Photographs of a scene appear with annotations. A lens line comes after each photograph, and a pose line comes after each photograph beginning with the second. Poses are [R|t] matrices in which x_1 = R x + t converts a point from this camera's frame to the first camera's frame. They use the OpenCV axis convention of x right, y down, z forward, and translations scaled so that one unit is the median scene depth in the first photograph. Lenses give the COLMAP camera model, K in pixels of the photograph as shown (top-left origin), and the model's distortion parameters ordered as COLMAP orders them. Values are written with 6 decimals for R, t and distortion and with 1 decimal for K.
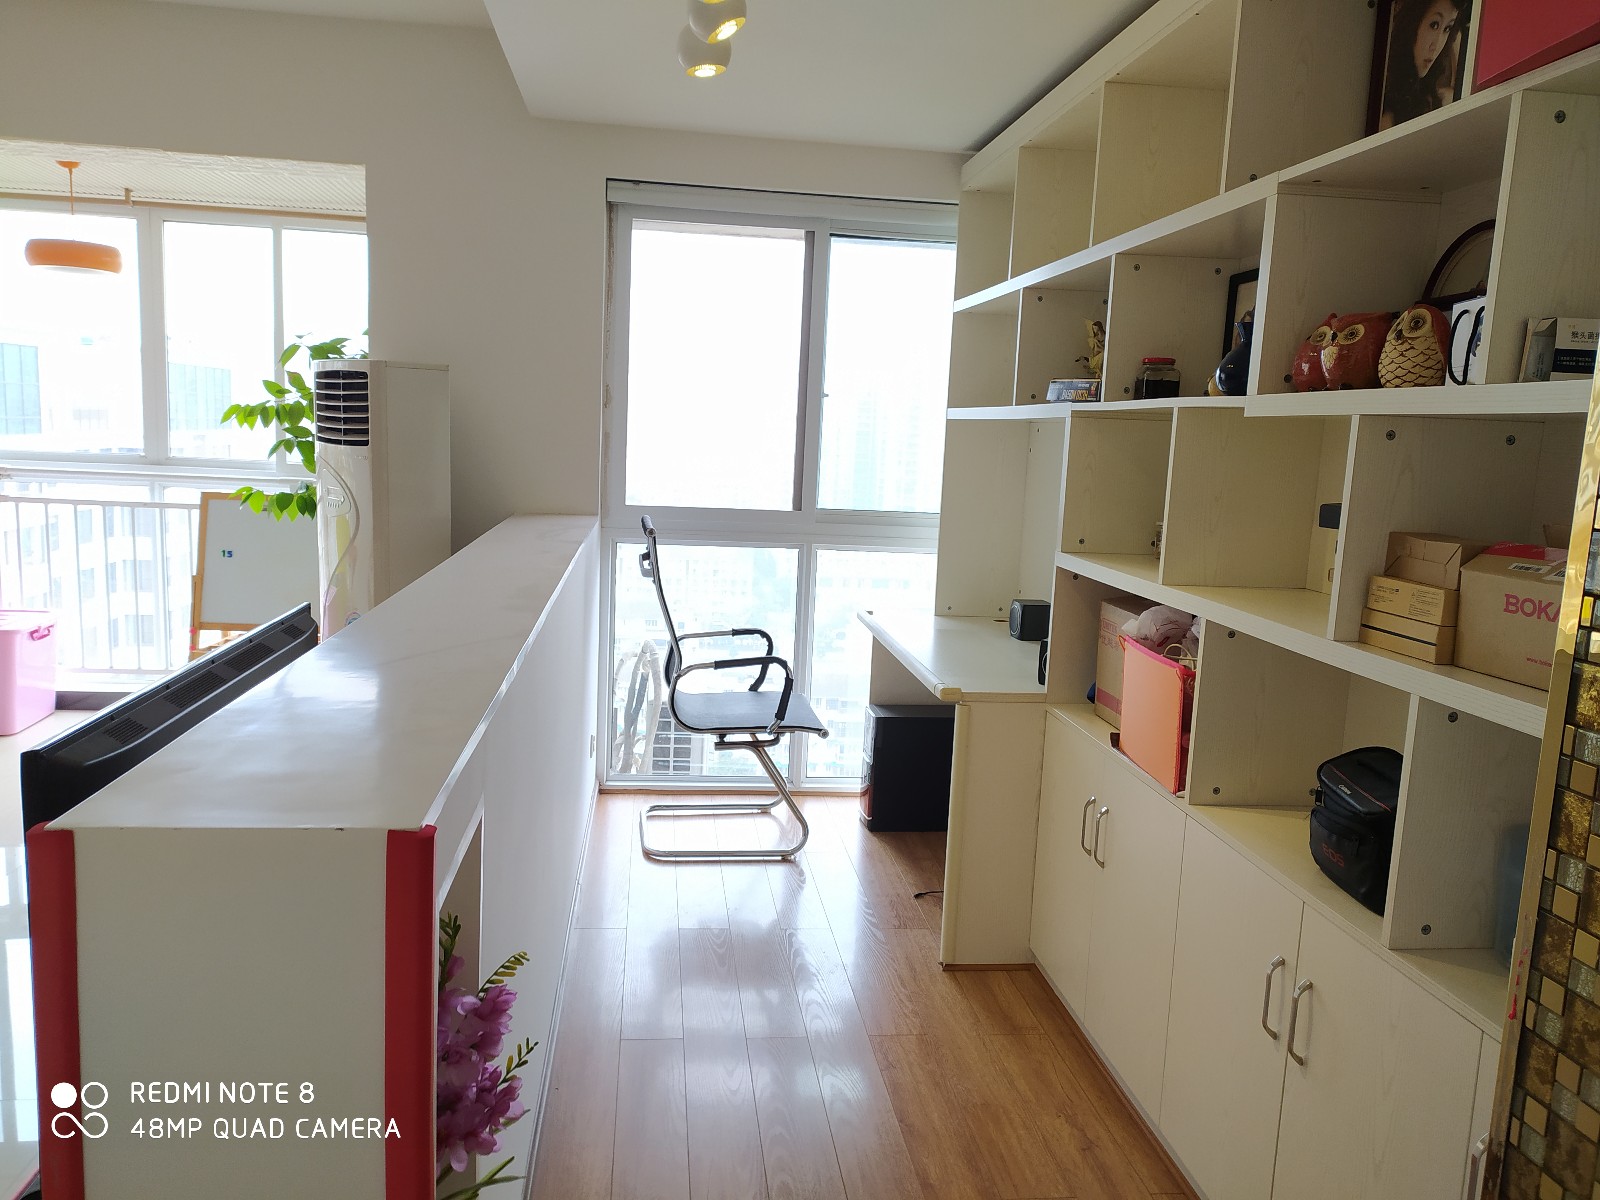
lens RADIAL K [[1188.9, 0, 797.1], [0, 1188.9, 595.9], [0, 0, 1]] dist [0.034217, -0.009643]
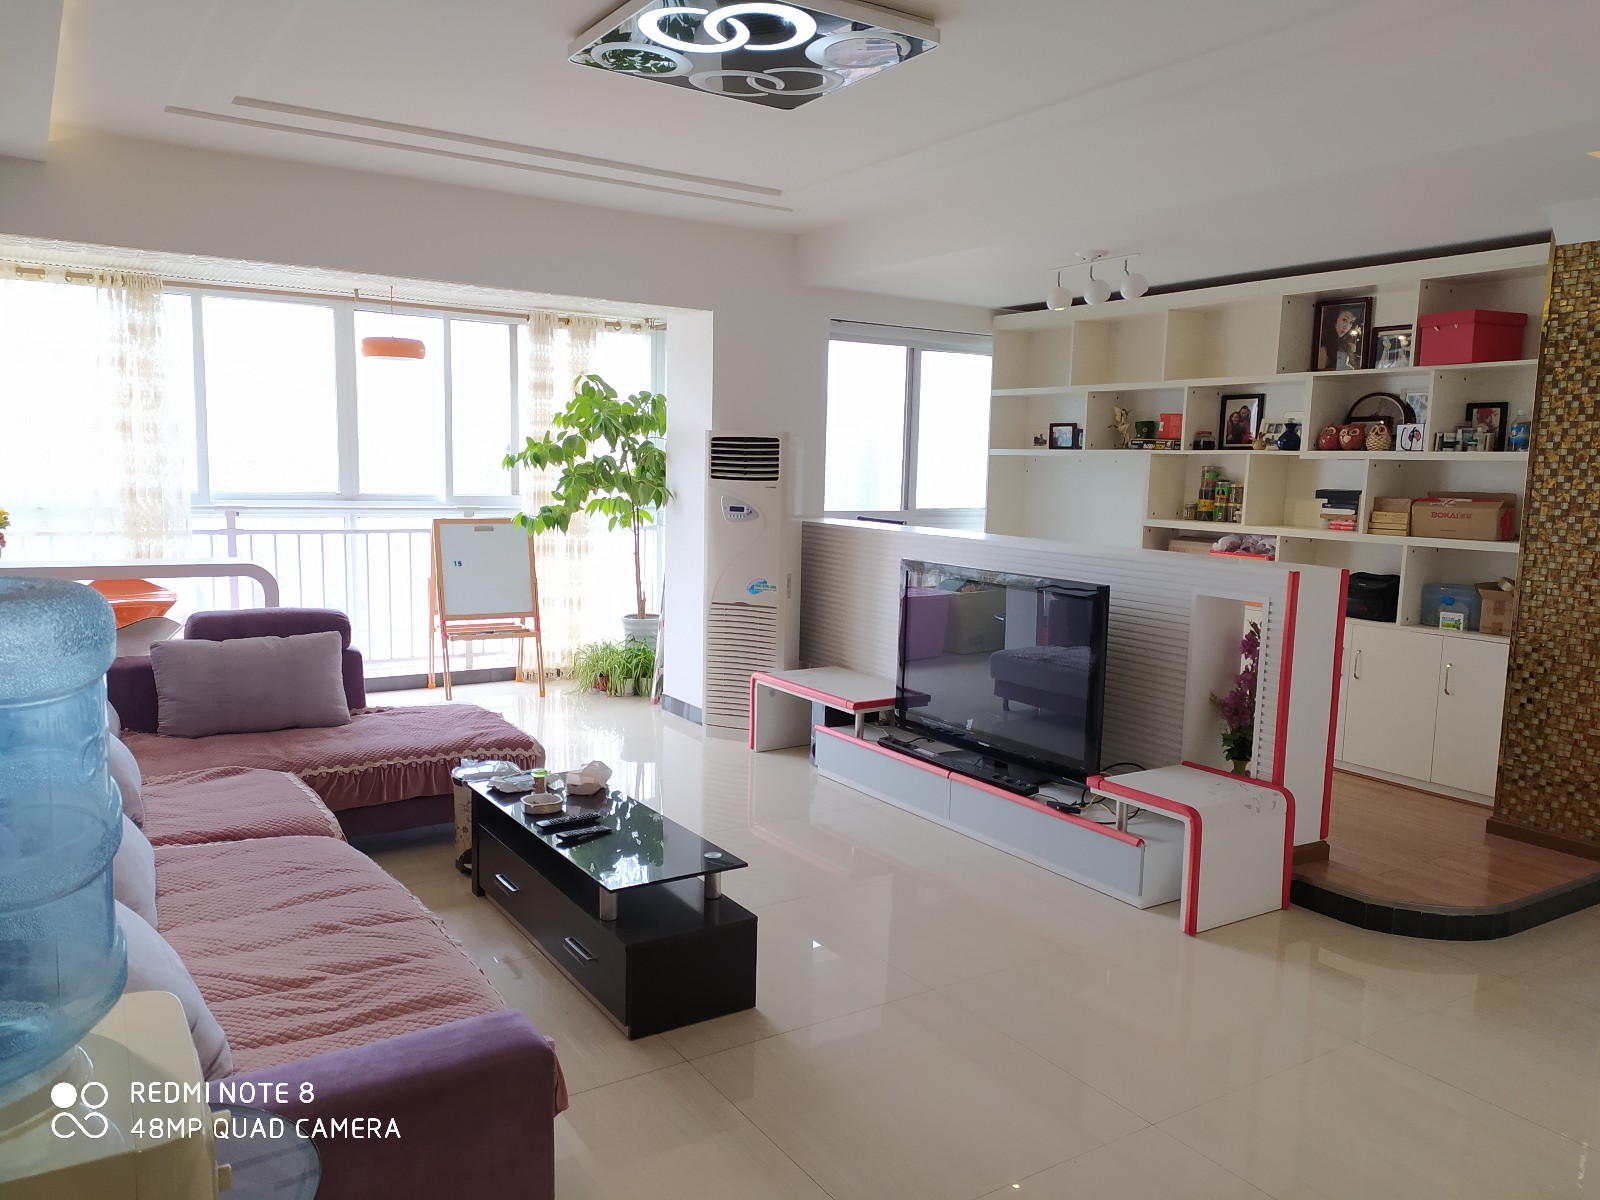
lens RADIAL K [[1188.9, 0, 804.4], [0, 1188.9, 608.4], [0, 0, 1]] dist [0.034217, -0.009643]
pose [[0.898489, -0.079725, 0.431696, -0.886671], [0.078681, 0.996693, 0.020308, 0.022052], [-0.431887, 0.015719, 0.901791, -0.462685]]
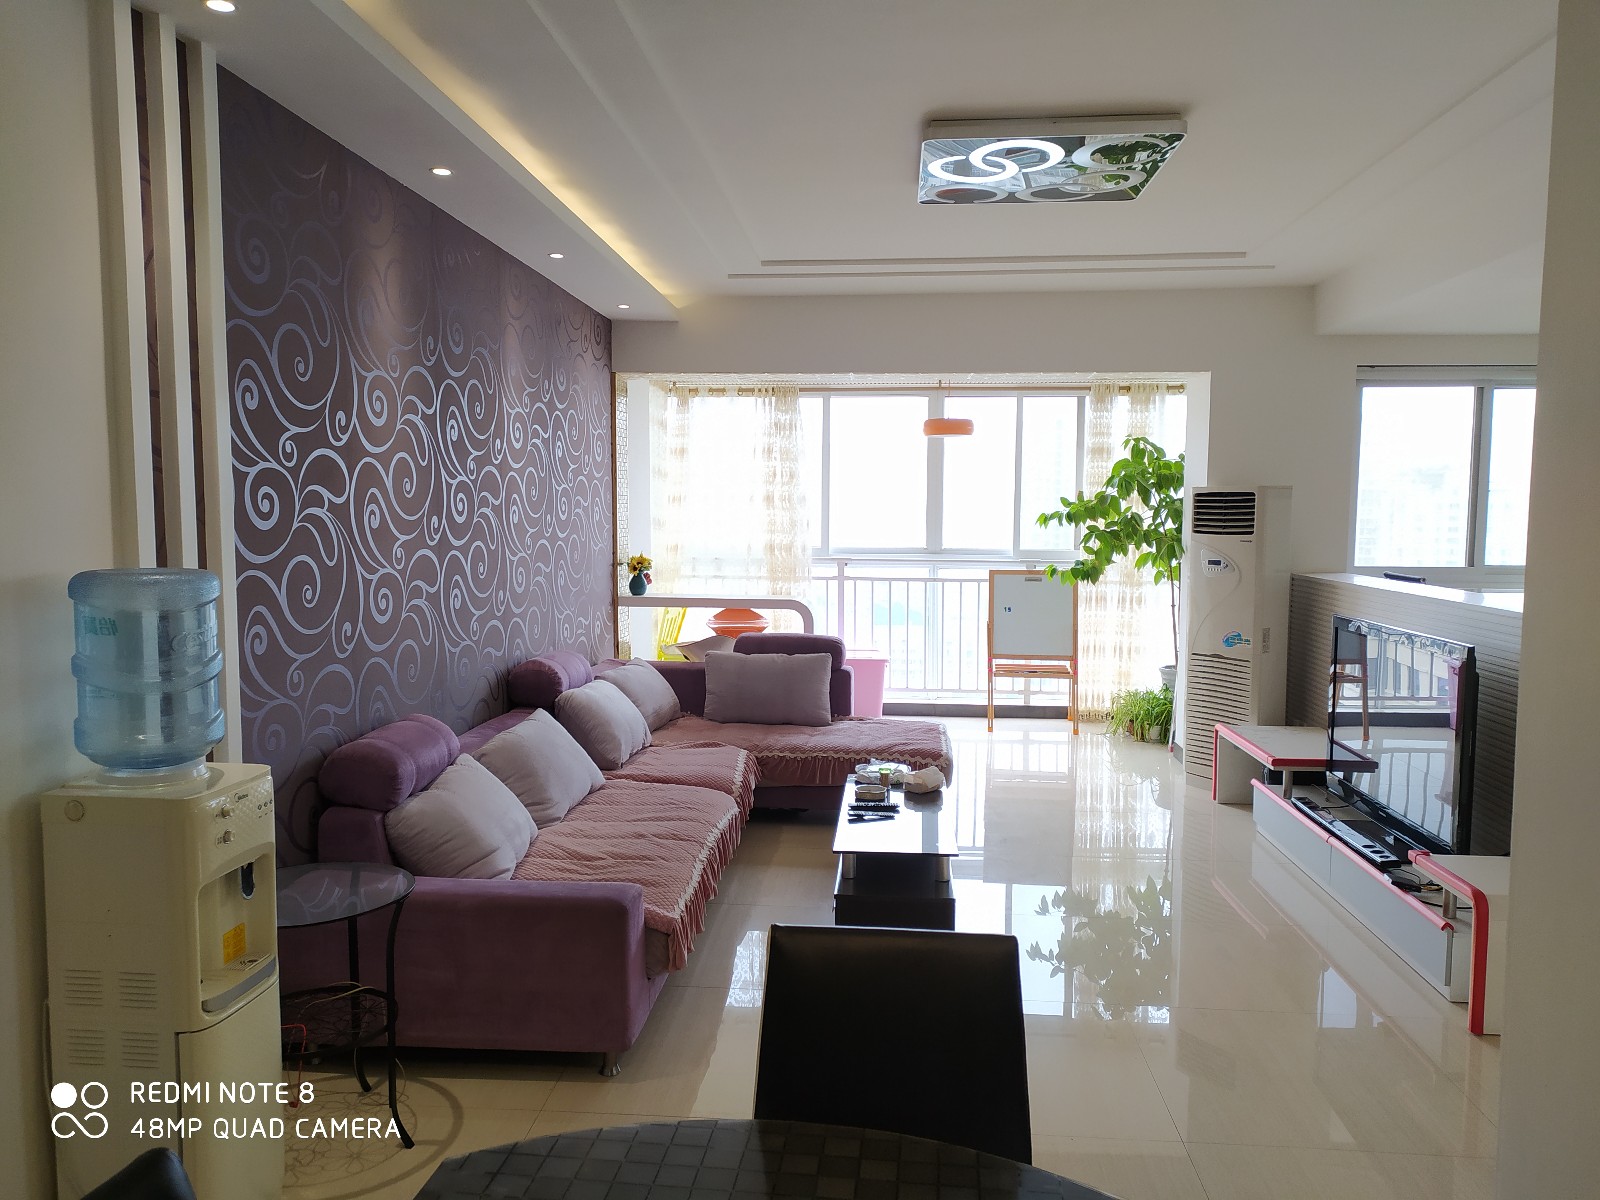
lens RADIAL K [[1188.9, 0, 793.5], [0, 1188.9, 607.7], [0, 0, 1]] dist [0.034217, -0.009643]
pose [[0.978034, -0.023811, -0.207079, -0.536717], [0.011456, 0.998093, -0.060663, 0.063912], [0.208128, 0.056958, 0.976442, -0.675572]]
